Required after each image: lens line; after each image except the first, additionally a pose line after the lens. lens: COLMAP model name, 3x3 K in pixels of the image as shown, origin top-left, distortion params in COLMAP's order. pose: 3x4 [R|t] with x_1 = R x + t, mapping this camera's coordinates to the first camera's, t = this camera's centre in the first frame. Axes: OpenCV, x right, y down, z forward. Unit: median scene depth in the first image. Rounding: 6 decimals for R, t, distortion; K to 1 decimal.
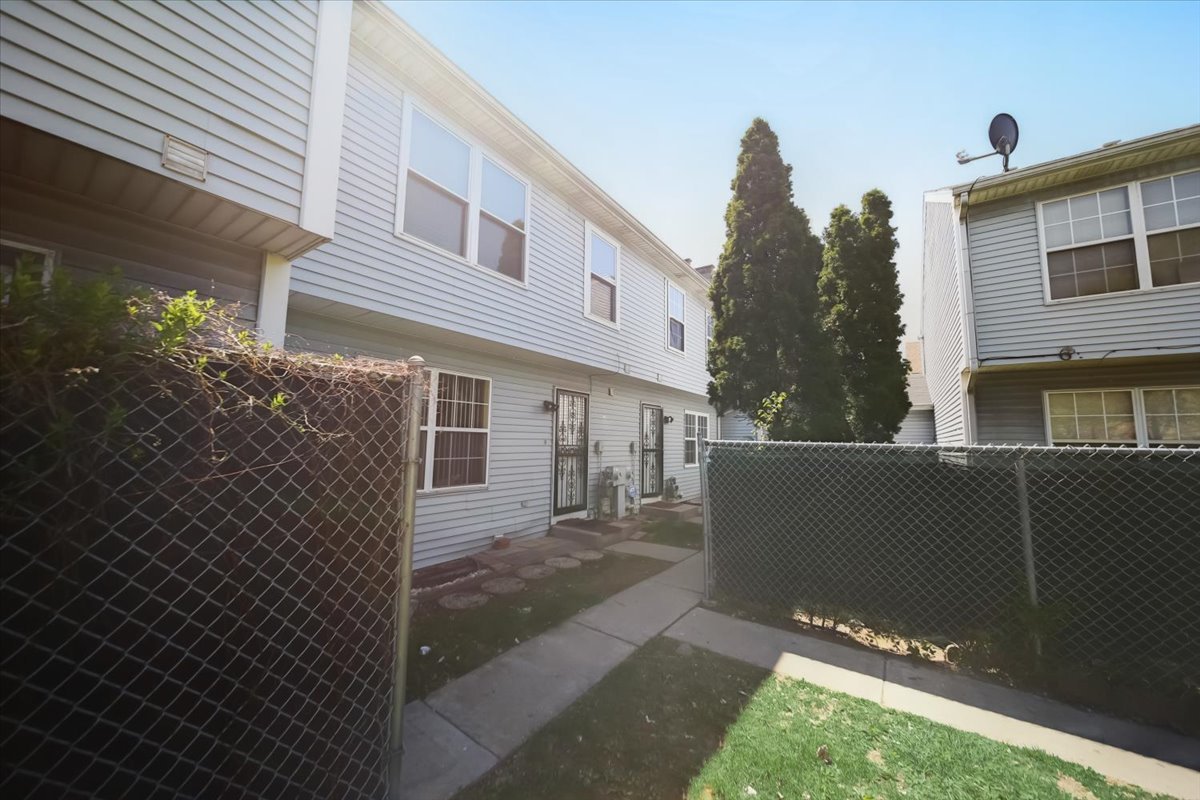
lens RADIAL K [[422.2, 0, 598.8], [0, 422.2, 396.2], [0, 0, 1]] dist [-0.000879, -0.000250]
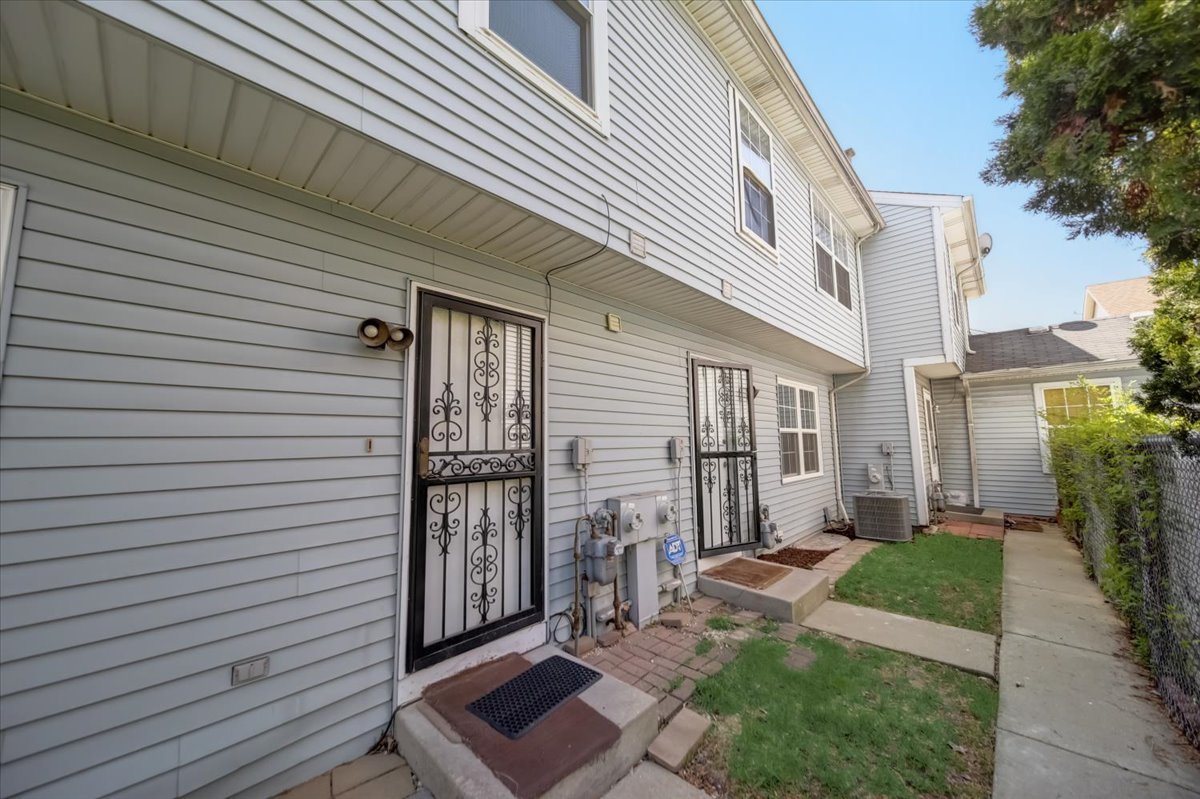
lens RADIAL K [[422.2, 0, 598.8], [0, 422.2, 395.7], [0, 0, 1]] dist [-0.000879, -0.000250]
pose [[0.987273, -0.046982, -0.151939, 0.084739], [0.046835, 0.998892, -0.004547, 0.071012], [0.151984, -0.002627, 0.988379, 0.624826]]
